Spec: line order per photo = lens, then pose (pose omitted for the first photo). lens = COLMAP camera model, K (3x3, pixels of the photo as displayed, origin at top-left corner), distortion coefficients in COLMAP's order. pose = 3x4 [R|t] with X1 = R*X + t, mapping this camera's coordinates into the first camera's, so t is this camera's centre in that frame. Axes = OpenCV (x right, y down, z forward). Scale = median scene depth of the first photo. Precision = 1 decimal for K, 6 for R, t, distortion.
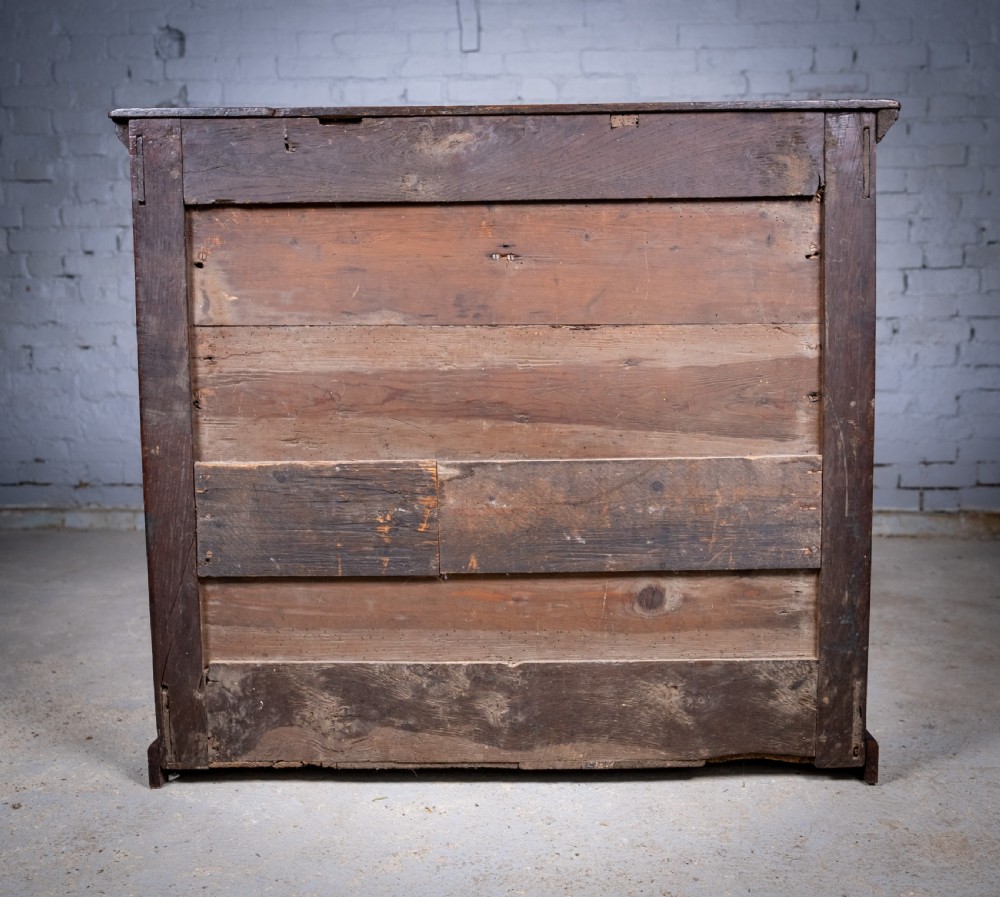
lens RADIAL K [[1003.6, 0, 545.5], [0, 1003.6, 445.5], [0, 0, 1]] dist [-0.011809, 0.000000]
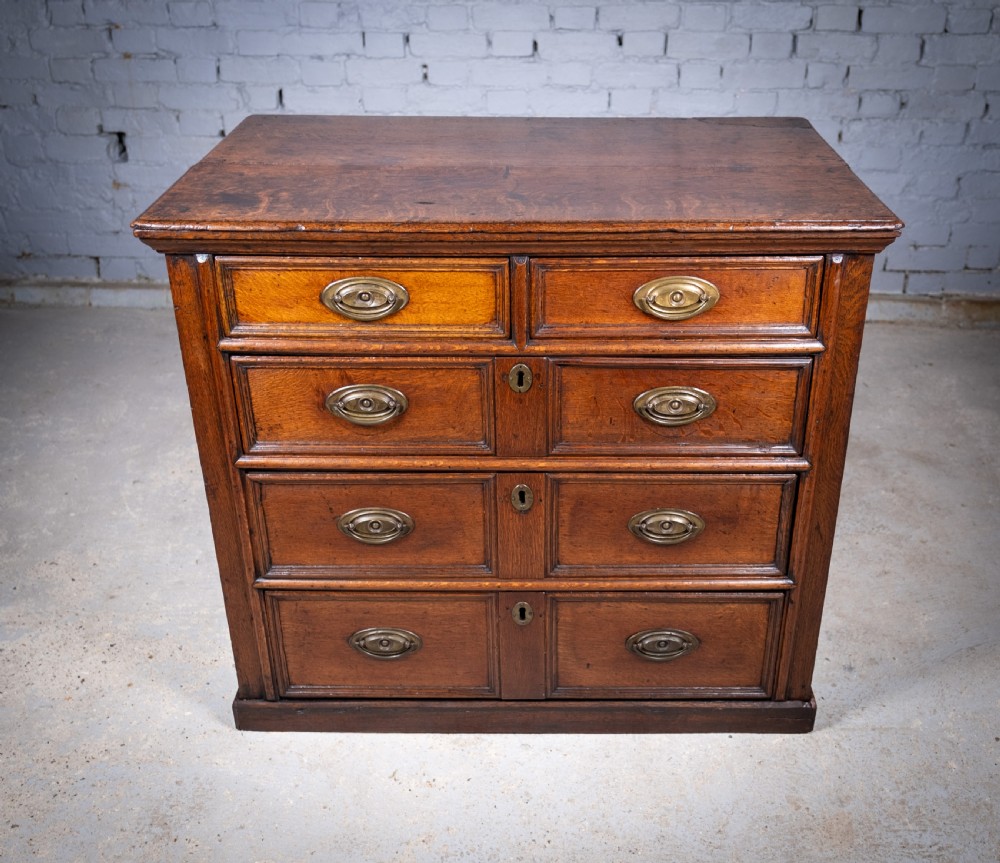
lens RADIAL K [[1107.6, 0, 541.7], [0, 1107.6, 446.0], [0, 0, 1]] dist [-0.002113, 0.000000]
pose [[0.999633, 0.001026, 0.027088, -0.006256], [-0.011751, 0.916908, 0.398925, -0.229817], [-0.024428, -0.399097, 0.916583, -0.038526]]
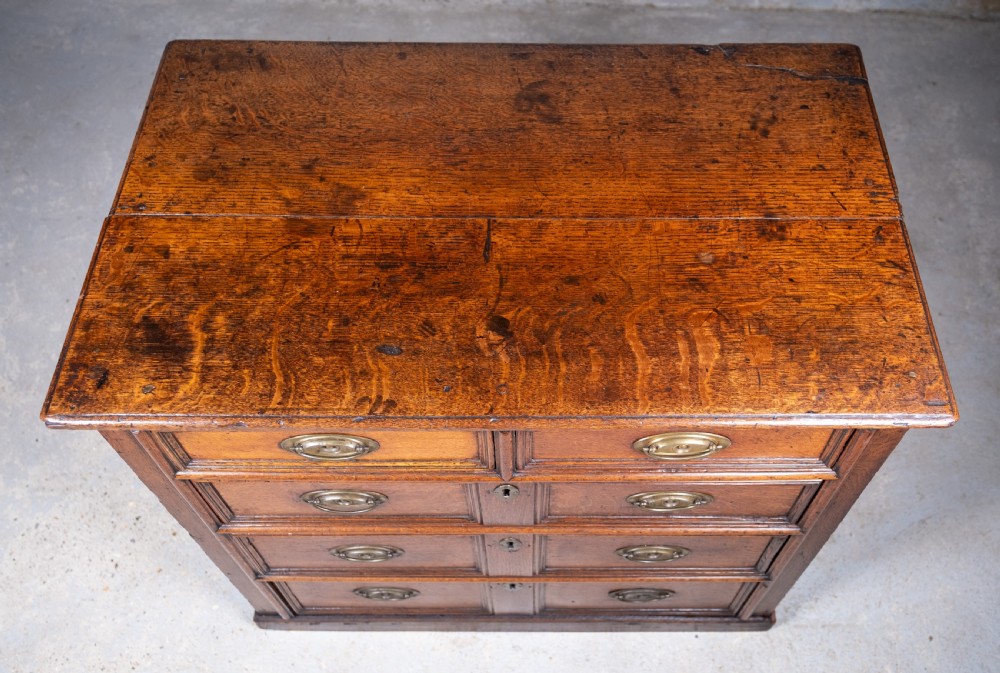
lens RADIAL K [[918.8, 0, 536.5], [0, 918.8, 353.0], [0, 0, 1]] dist [0.001772, 0.000000]
pose [[0.999600, -0.008423, 0.026999, 0.000014], [-0.016361, 0.606466, 0.794941, -0.395917], [-0.023070, -0.795065, 0.606086, 0.235972]]
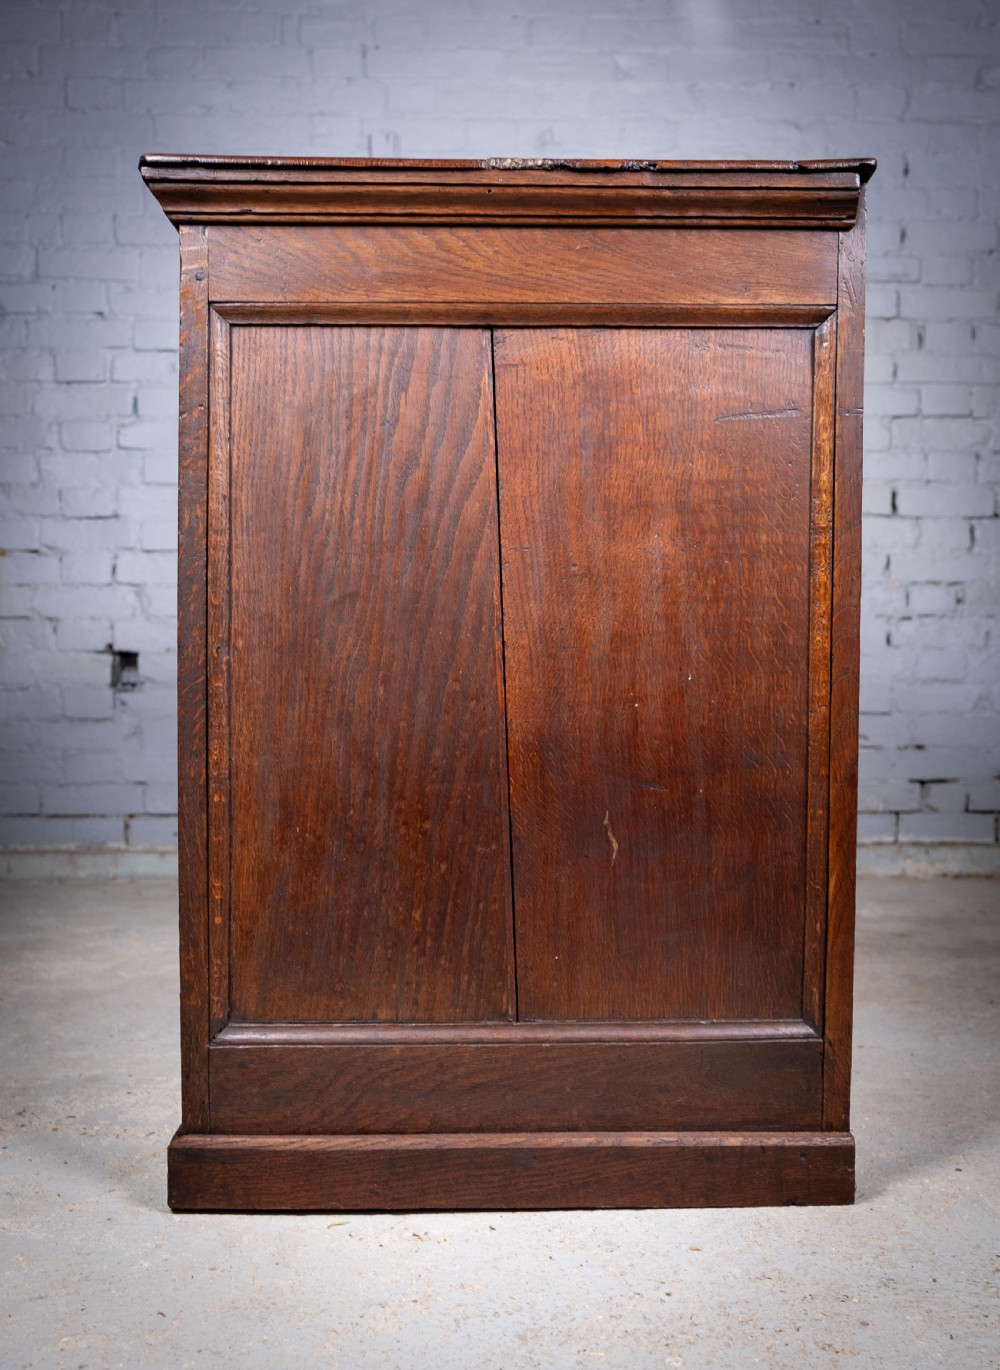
lens RADIAL K [[1314.1, 0, 537.6], [0, 1314.1, 747.2], [0, 0, 1]] dist [-0.011075, 0.000000]
pose [[0.996733, -0.001691, 0.080754, -0.043605], [0.005040, 0.999134, -0.041294, 0.033973], [-0.080614, 0.041566, 0.995878, 0.057271]]
